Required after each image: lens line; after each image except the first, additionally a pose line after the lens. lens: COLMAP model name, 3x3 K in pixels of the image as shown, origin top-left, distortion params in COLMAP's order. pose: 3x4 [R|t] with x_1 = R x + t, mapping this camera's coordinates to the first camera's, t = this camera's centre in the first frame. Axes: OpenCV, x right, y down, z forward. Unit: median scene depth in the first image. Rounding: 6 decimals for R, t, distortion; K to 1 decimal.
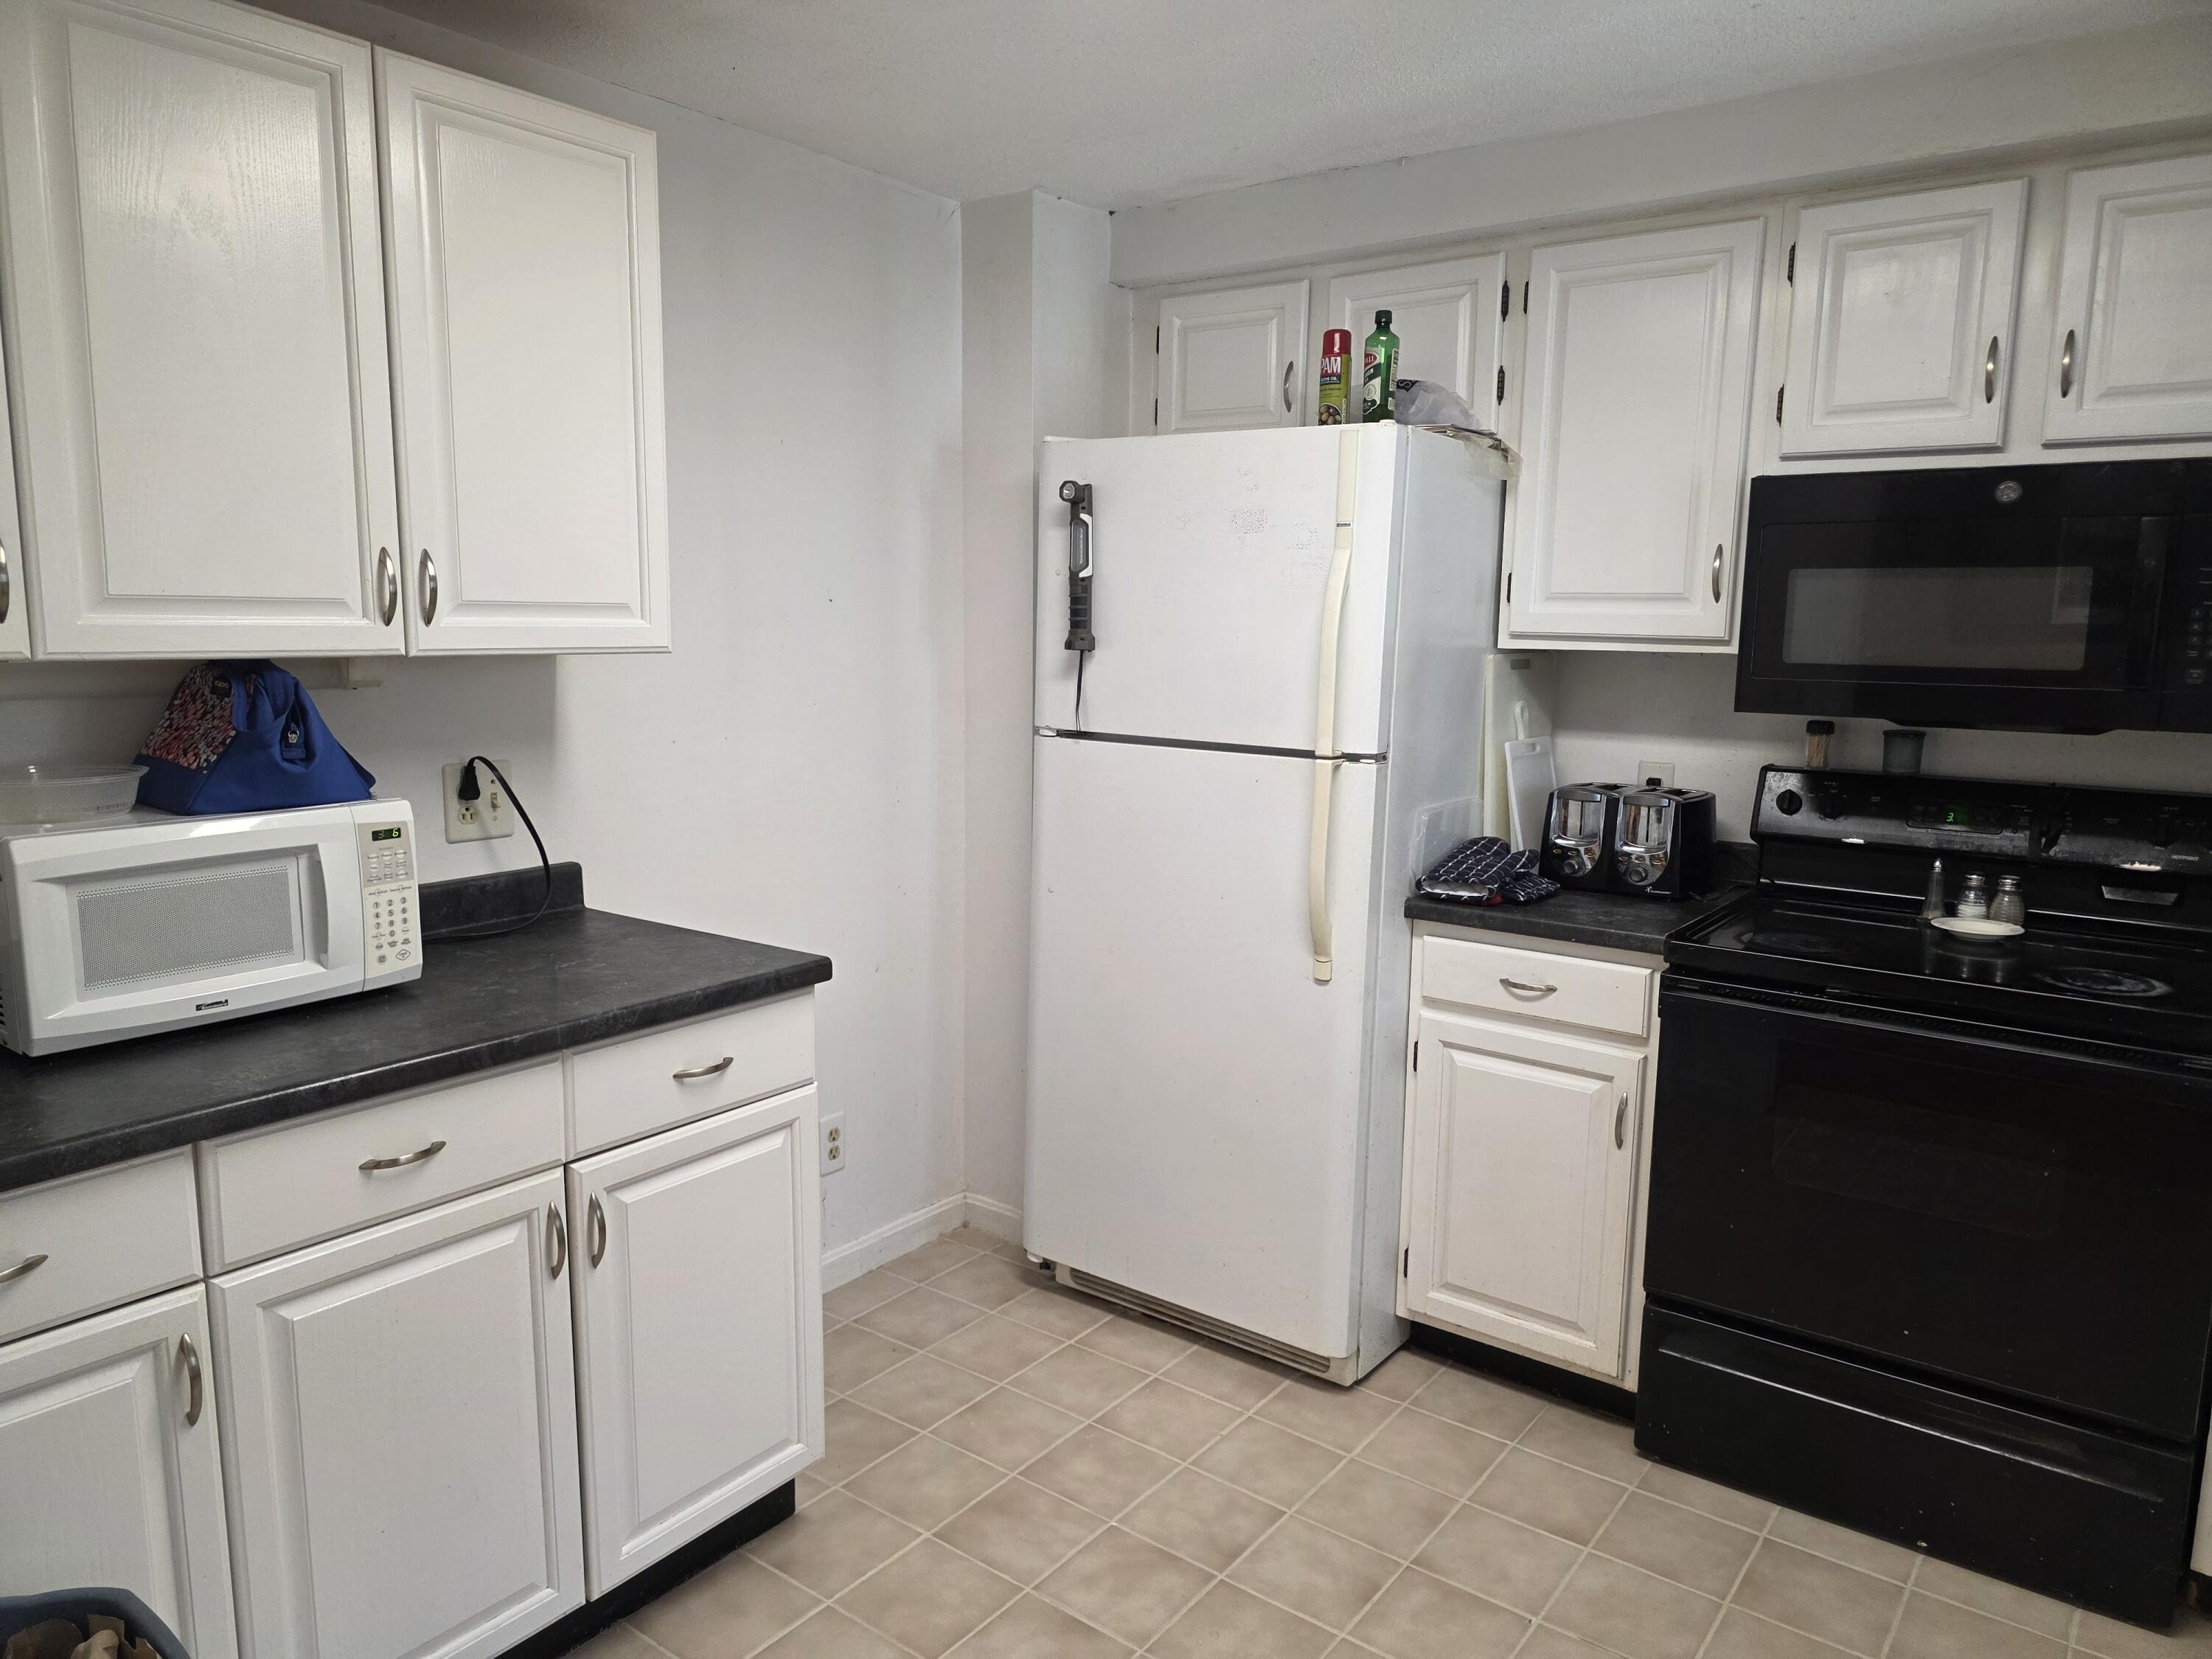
lens RADIAL K [[1473.9, 0, 1111.2], [0, 1473.9, 838.2], [0, 0, 1]] dist [0.076840, -0.069579]
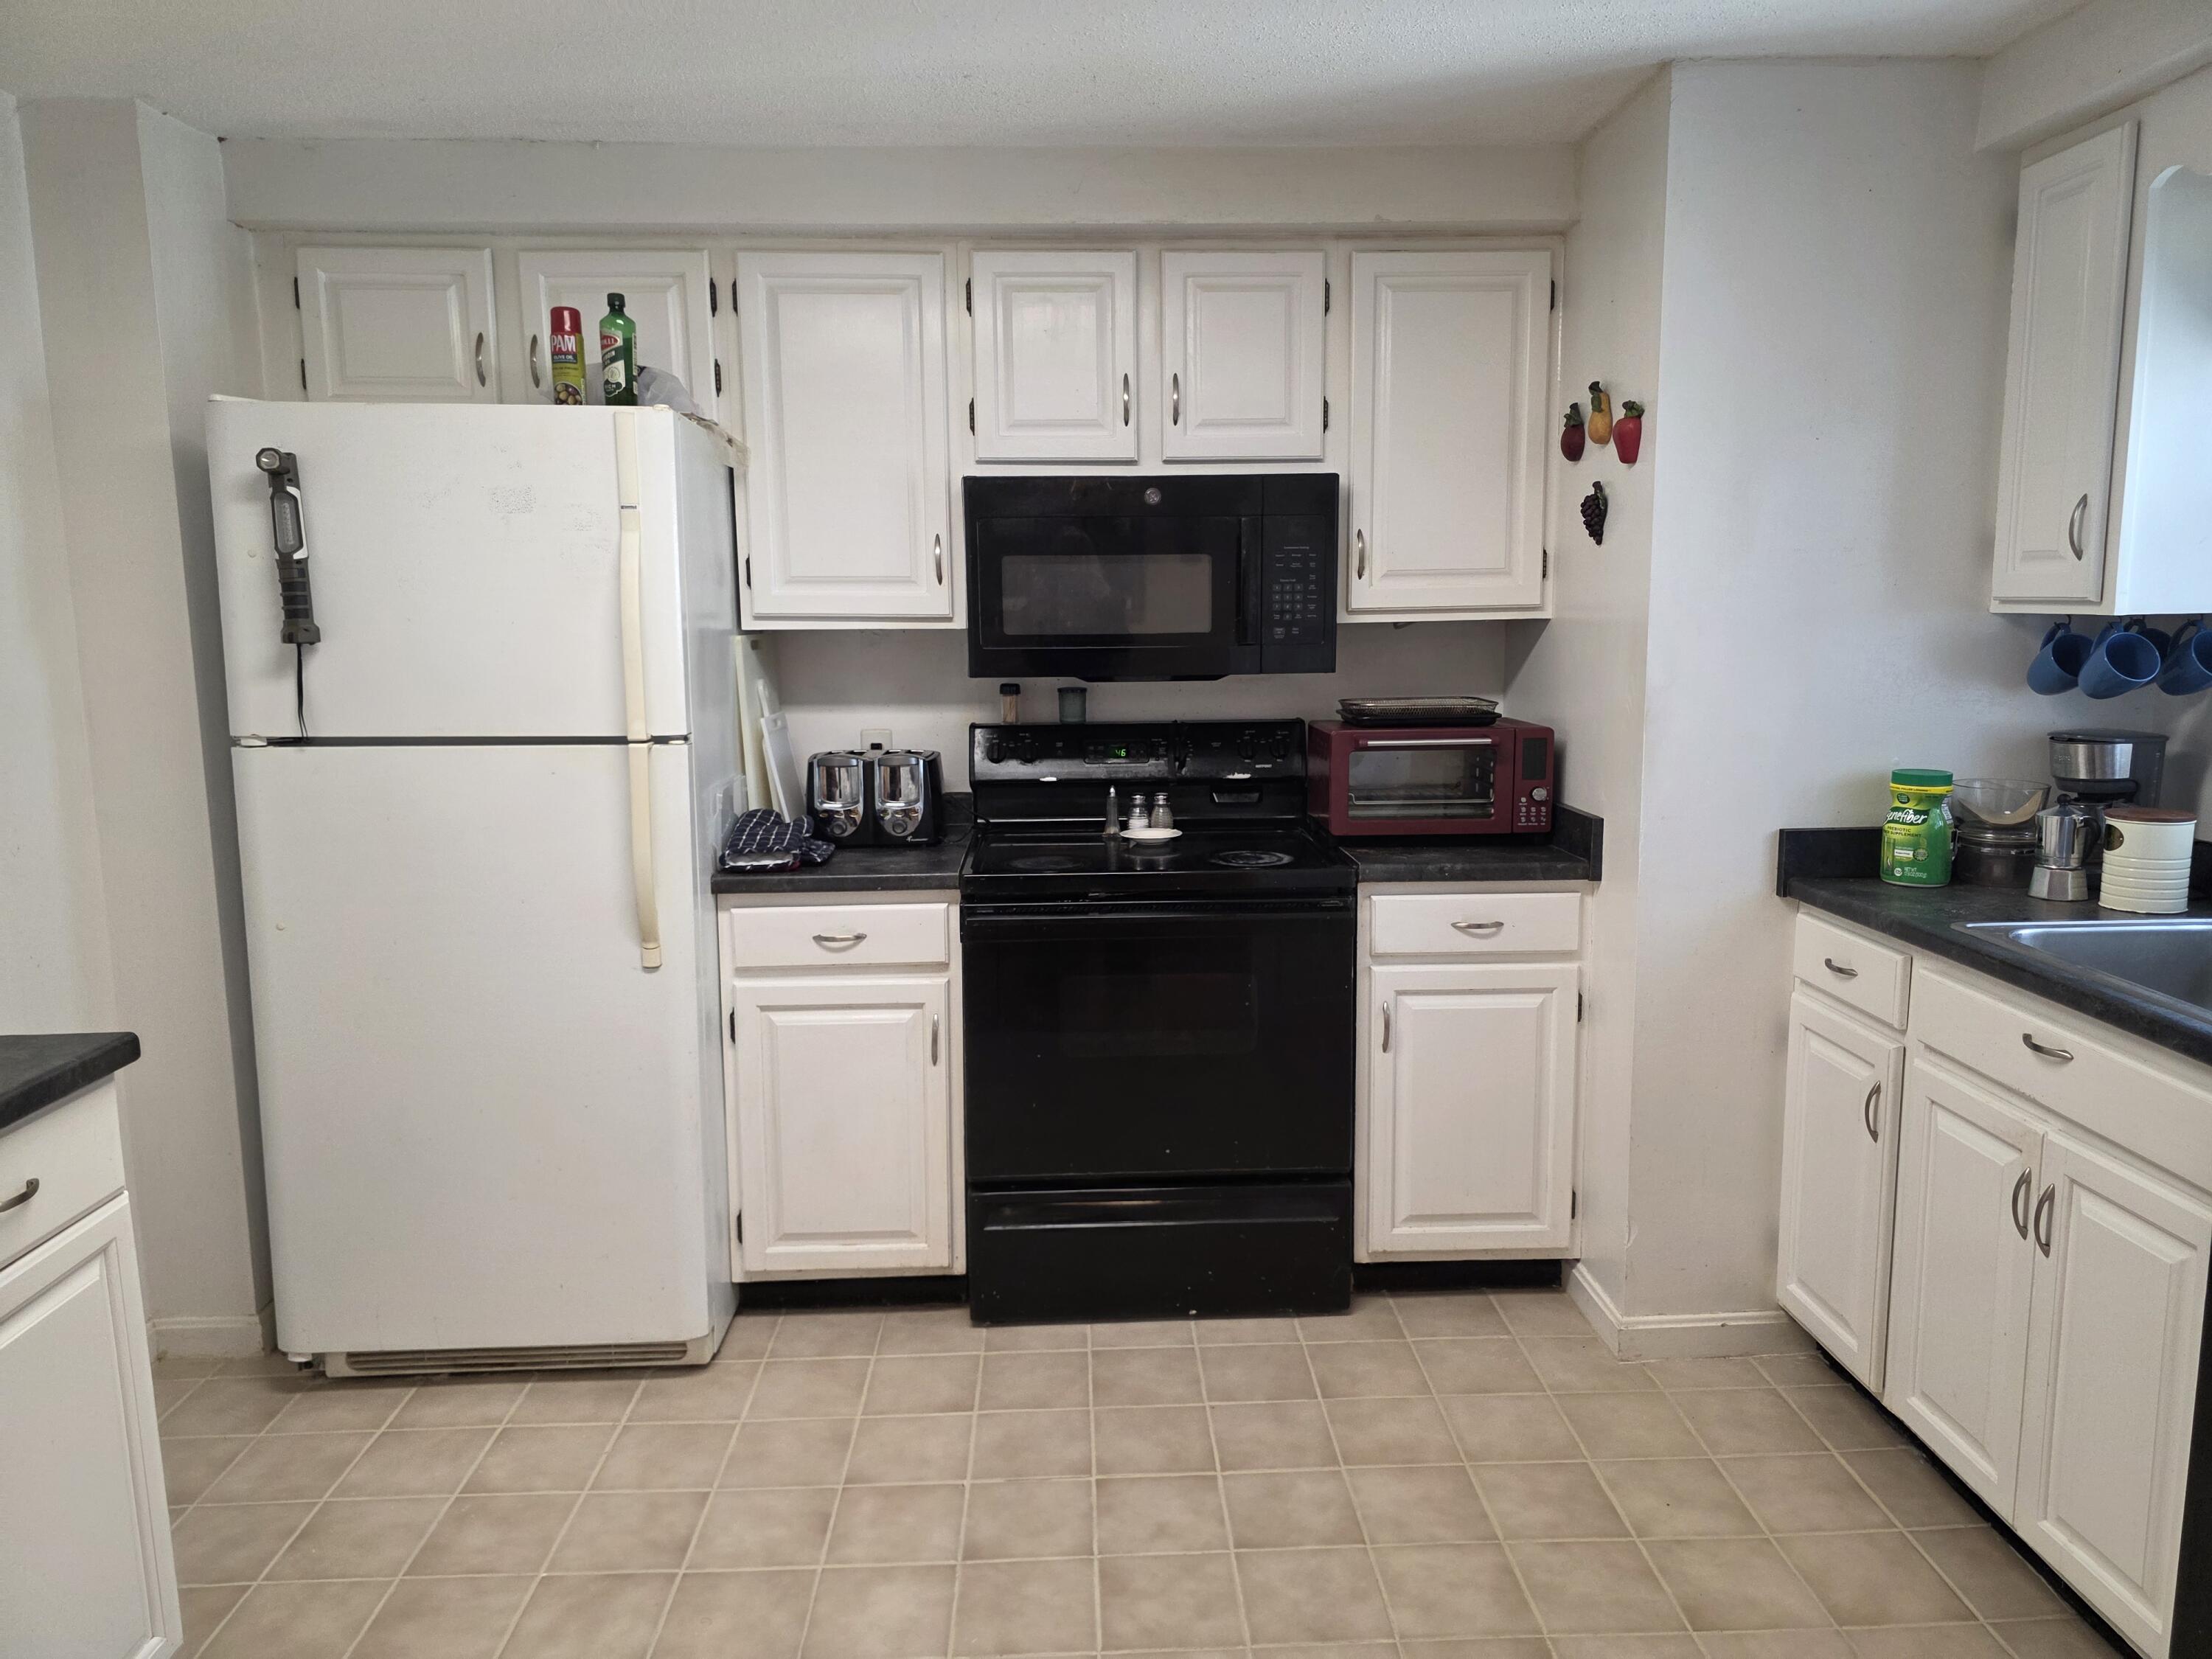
lens RADIAL K [[1465.7, 0, 1106.0], [0, 1465.7, 829.5], [0, 0, 1]] dist [0.074702, -0.069728]
pose [[0.782345, -0.115030, 0.612131, -0.211124], [0.115875, 0.992521, 0.038416, 0.002058], [-0.611972, 0.040876, 0.789823, 0.026743]]
